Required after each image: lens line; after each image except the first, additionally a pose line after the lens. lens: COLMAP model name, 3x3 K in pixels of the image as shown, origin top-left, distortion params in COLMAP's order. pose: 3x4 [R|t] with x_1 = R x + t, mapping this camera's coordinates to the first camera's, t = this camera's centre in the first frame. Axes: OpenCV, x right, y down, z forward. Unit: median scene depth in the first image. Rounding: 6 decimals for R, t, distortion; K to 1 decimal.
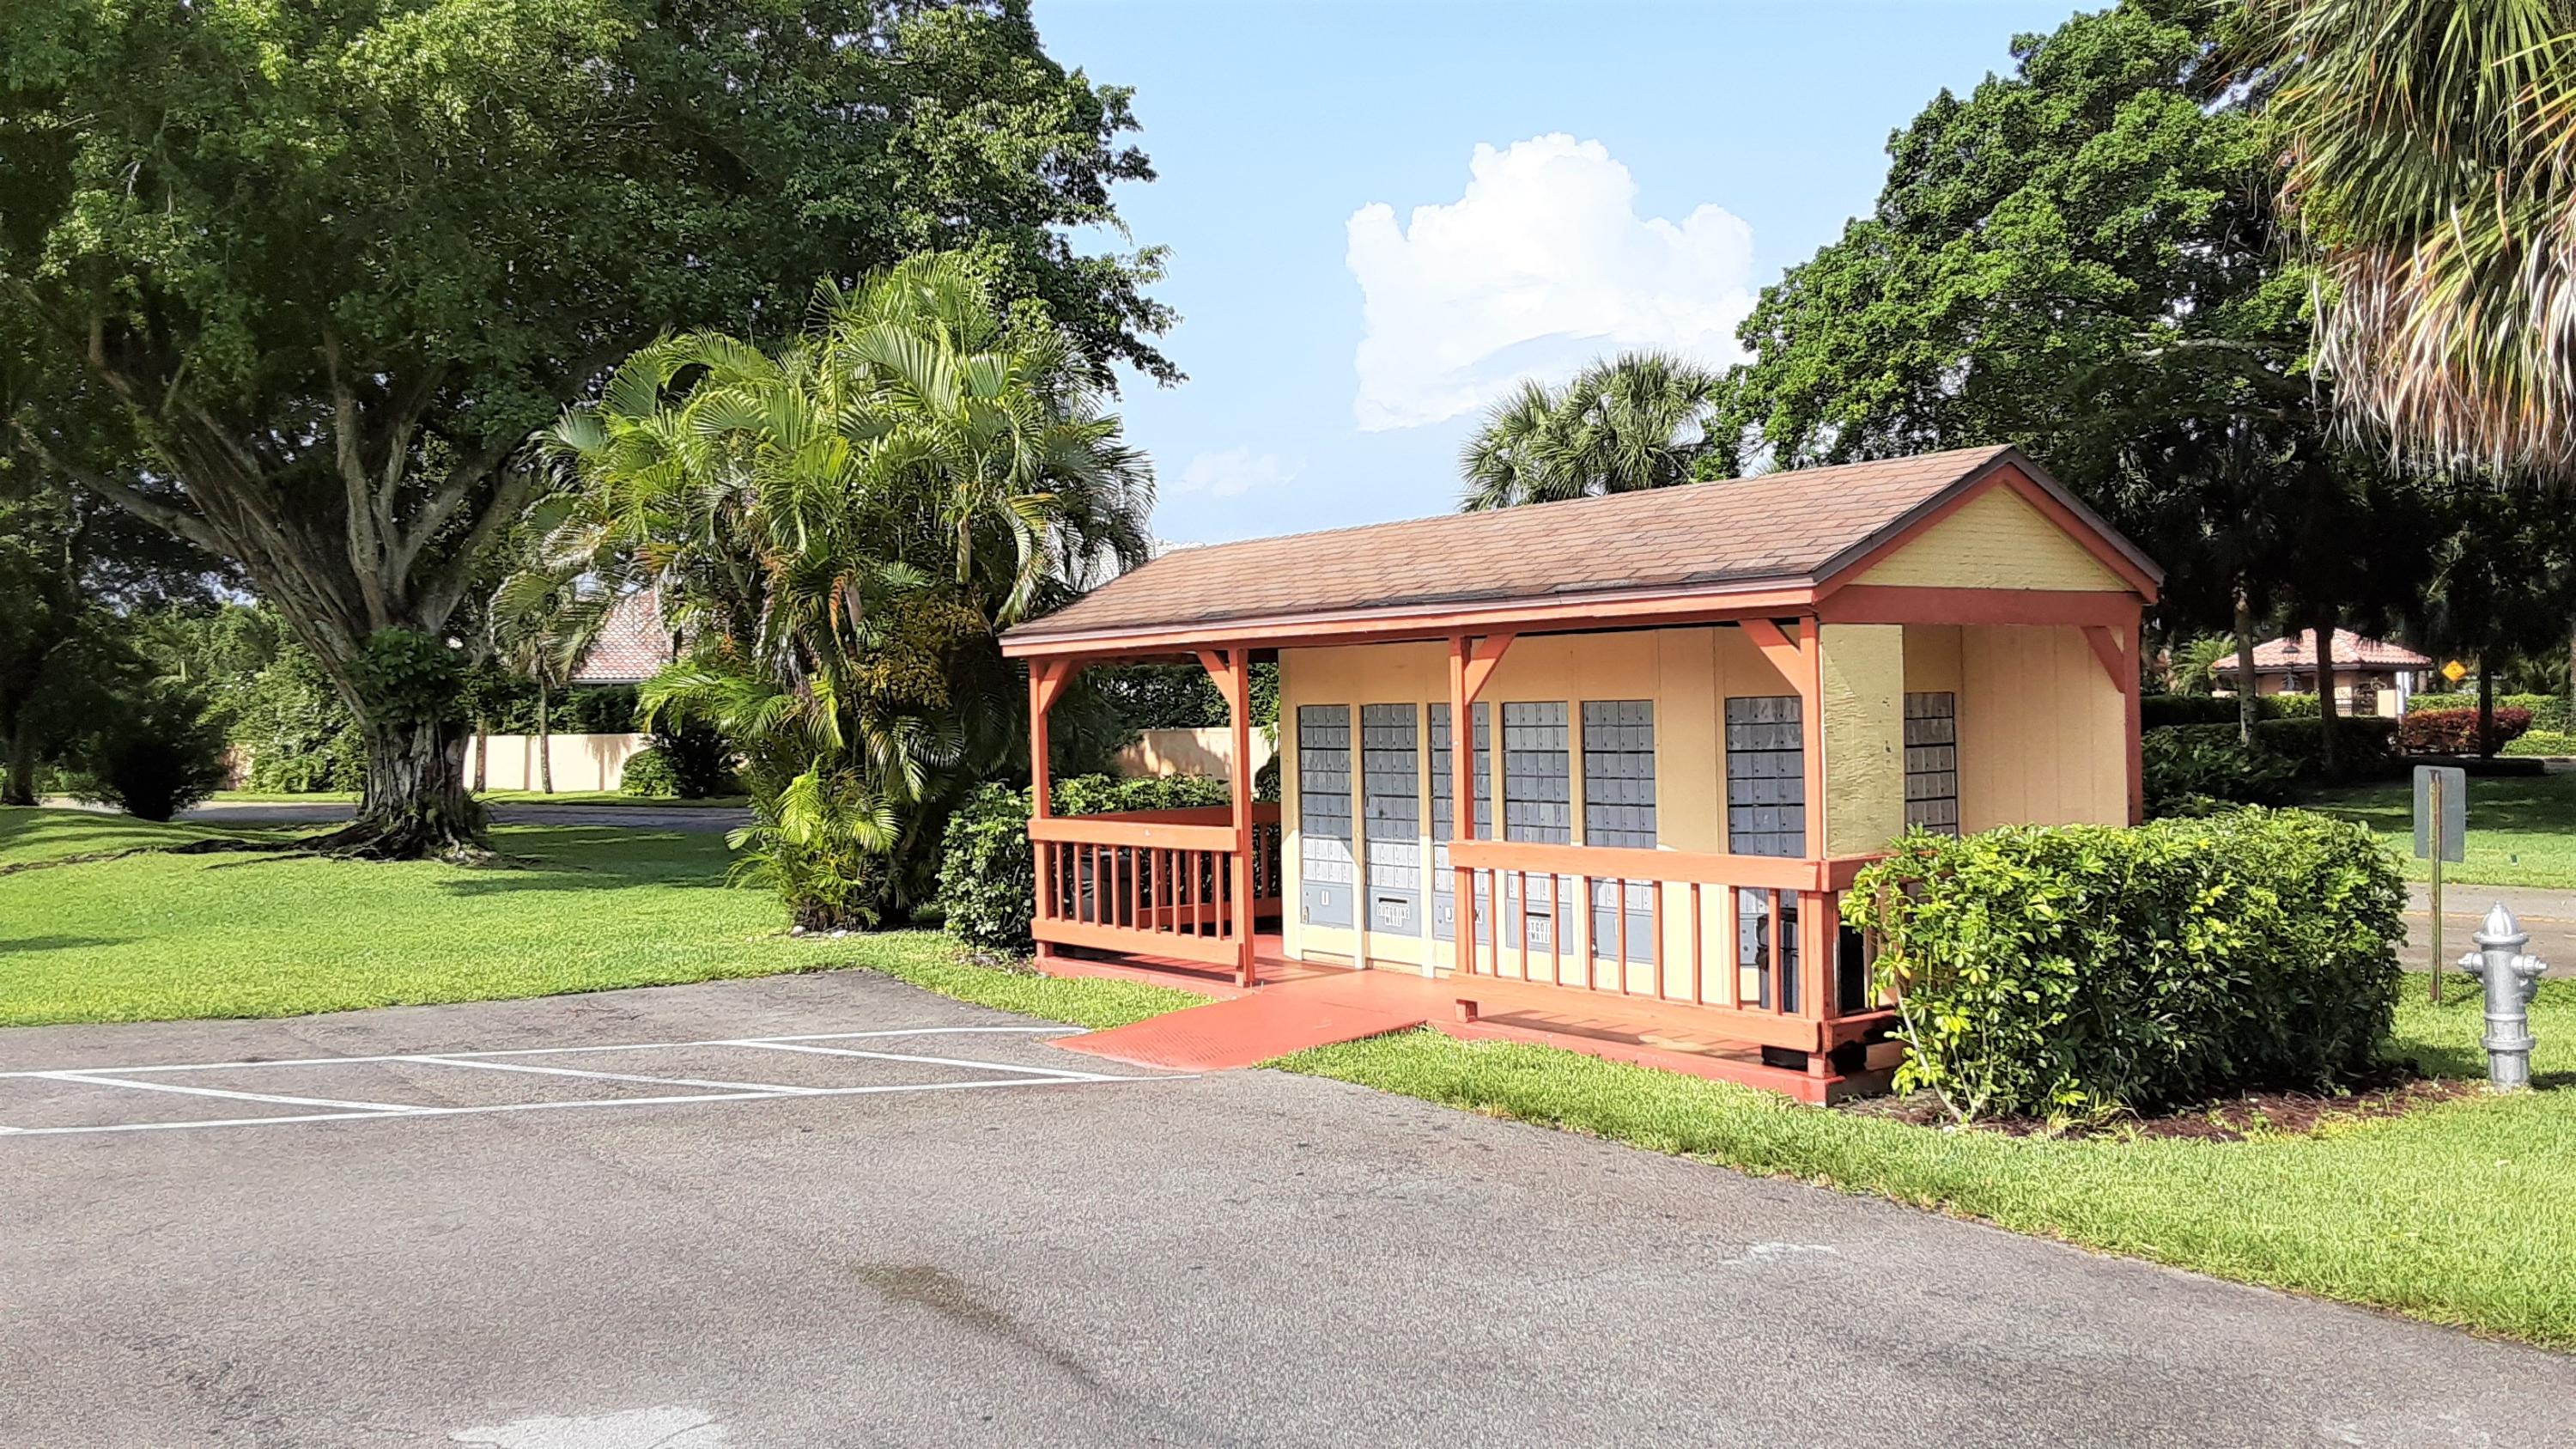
lens RADIAL K [[2069.6, 0, 1286.2], [0, 2069.6, 729.8], [0, 0, 1]] dist [0.103322, -0.151935]
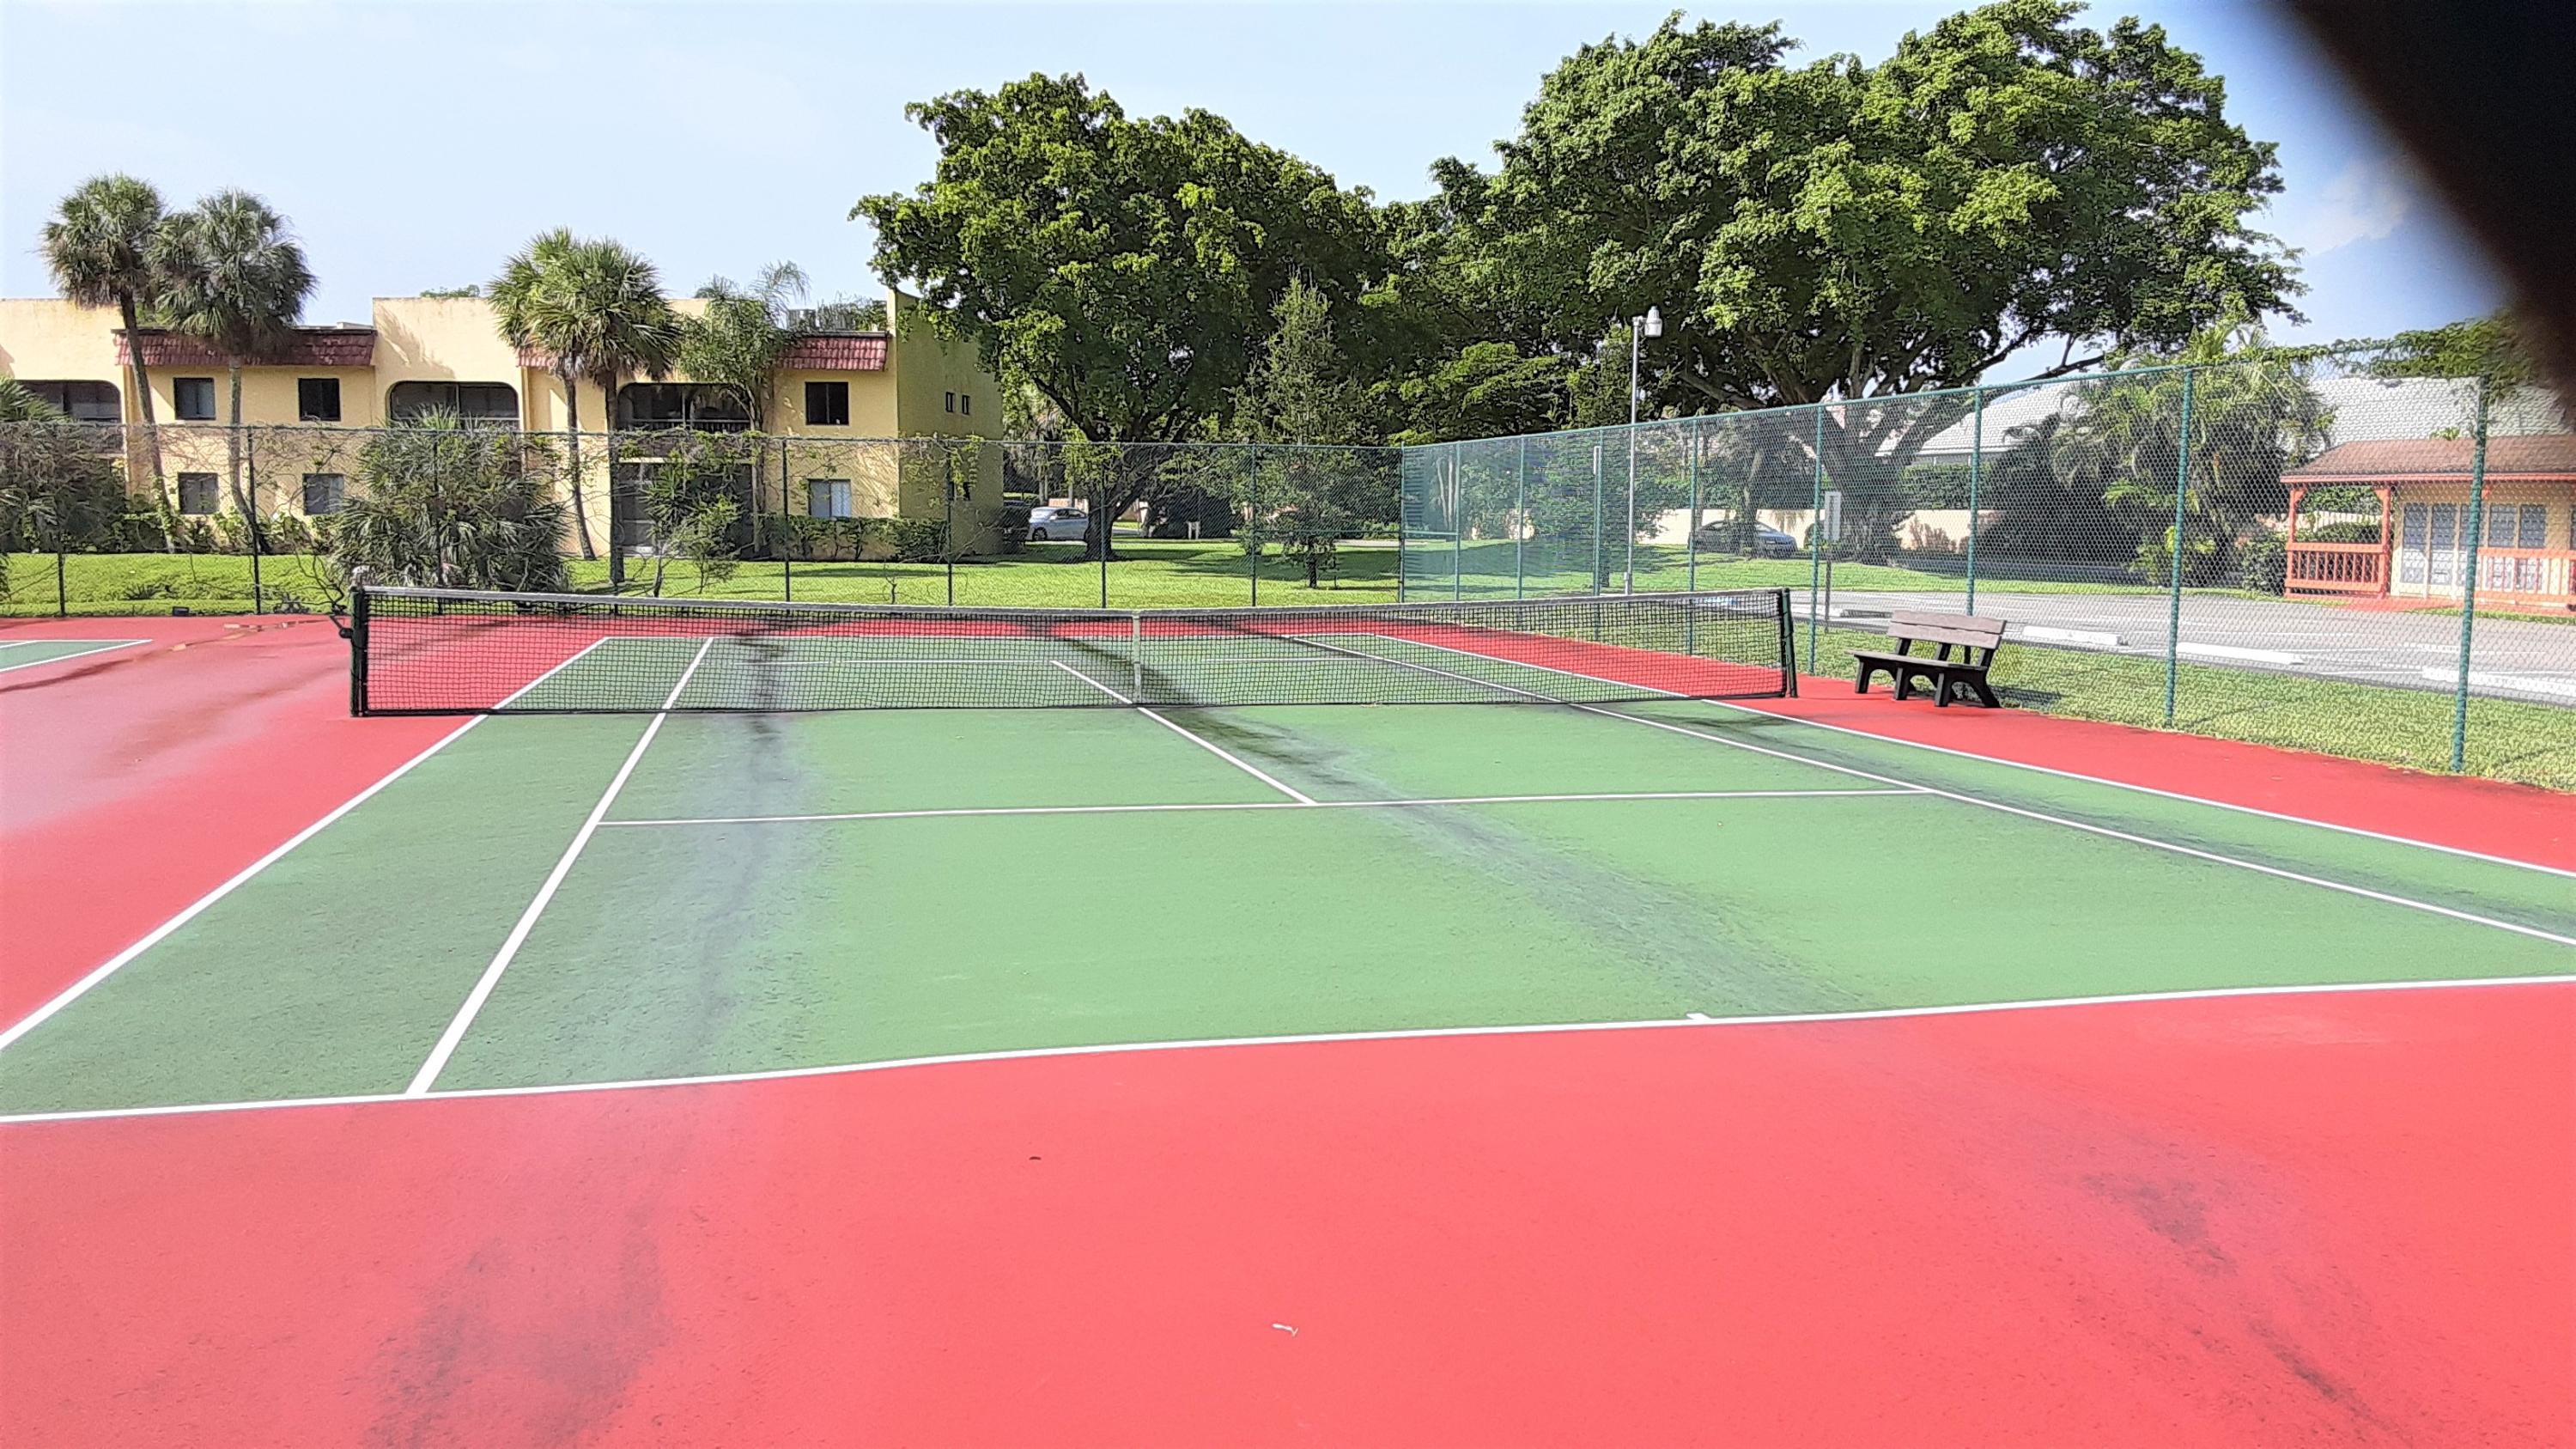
lens RADIAL K [[2069.6, 0, 1284.3], [0, 2069.6, 712.7], [0, 0, 1]] dist [0.103322, -0.151935]
pose [[0.914616, 0.064549, -0.399139, -0.197244], [-0.025666, 0.994452, 0.102010, 0.016255], [0.403509, -0.083055, 0.911198, -1.934130]]
